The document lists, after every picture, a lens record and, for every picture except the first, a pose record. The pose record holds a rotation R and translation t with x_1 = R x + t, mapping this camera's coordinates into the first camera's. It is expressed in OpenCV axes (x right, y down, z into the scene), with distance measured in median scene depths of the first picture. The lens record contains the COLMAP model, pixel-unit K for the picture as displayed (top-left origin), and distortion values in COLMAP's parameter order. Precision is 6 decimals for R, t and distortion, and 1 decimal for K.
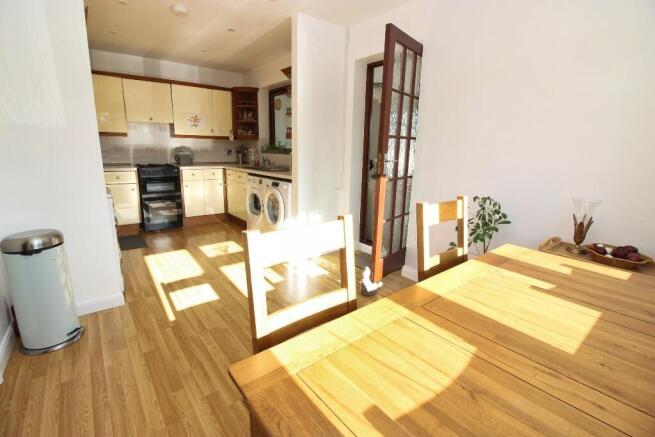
lens RADIAL K [[304.7, 0, 328.2], [0, 304.7, 215.3], [0, 0, 1]] dist [-0.004538, -0.000381]
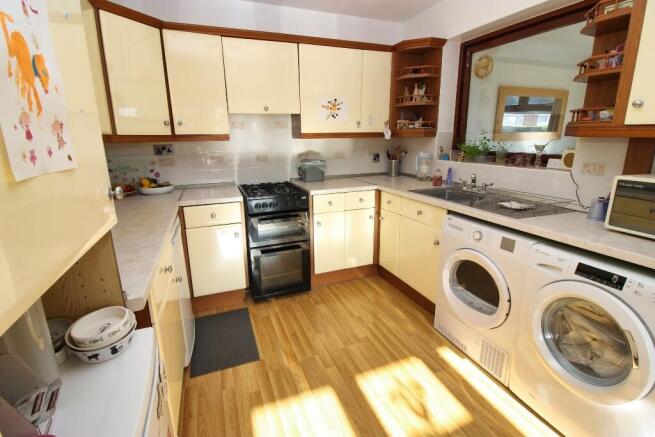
lens RADIAL K [[304.7, 0, 327.3], [0, 304.7, 217.0], [0, 0, 1]] dist [-0.004538, -0.000381]
pose [[0.956687, 0.040022, -0.288355, -0.264290], [-0.028891, 0.998668, 0.042757, -0.123843], [0.289682, -0.032574, 0.956568, 0.423208]]
